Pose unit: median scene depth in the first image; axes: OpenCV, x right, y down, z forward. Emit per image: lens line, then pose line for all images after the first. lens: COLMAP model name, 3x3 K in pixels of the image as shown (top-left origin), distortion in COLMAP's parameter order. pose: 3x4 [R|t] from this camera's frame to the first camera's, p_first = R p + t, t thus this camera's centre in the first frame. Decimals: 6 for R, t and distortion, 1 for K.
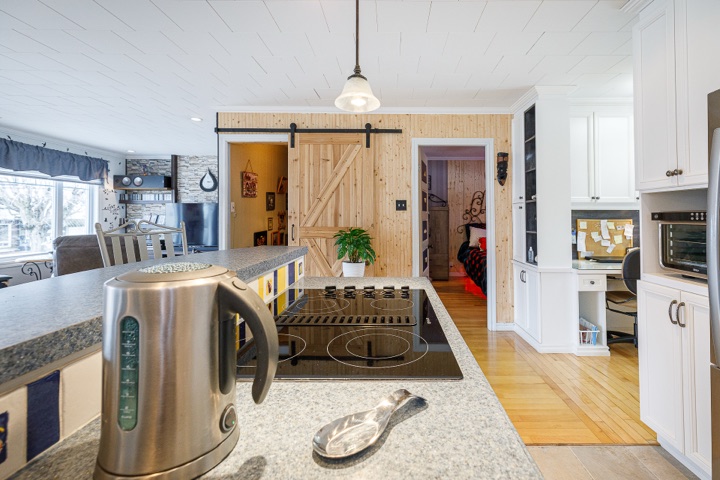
lens RADIAL K [[334.7, 0, 359.8], [0, 334.7, 210.1], [0, 0, 1]] dist [0.000630, 0.000094]
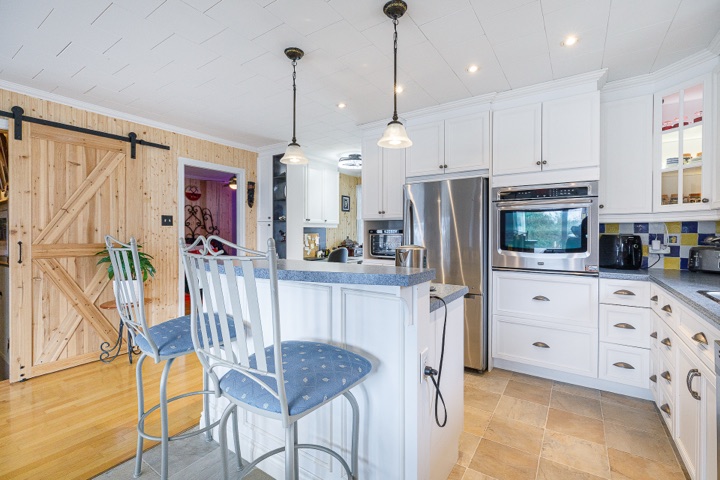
lens RADIAL K [[321.9, 0, 361.4], [0, 321.9, 234.8], [0, 0, 1]] dist [0.000607, 0.000021]
pose [[0.563824, -0.007210, 0.825863, -0.362584], [-0.016585, 0.999661, 0.020050, -0.000423], [-0.825728, -0.025002, 0.563514, -0.048757]]
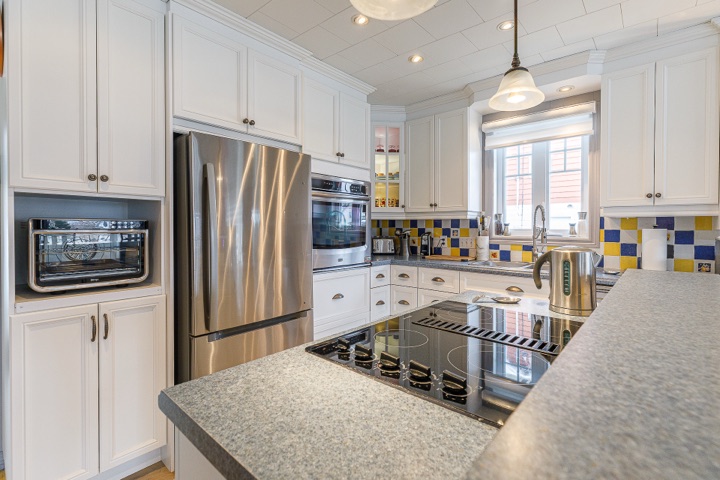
lens RADIAL K [[335.6, 0, 362.0], [0, 335.6, 227.6], [0, 0, 1]] dist [0.000925, -0.000034]
pose [[-0.745689, -0.008244, 0.666244, 0.491531], [-0.020282, 0.999741, -0.010329, 0.024927], [-0.665986, -0.021215, -0.745663, 1.559457]]
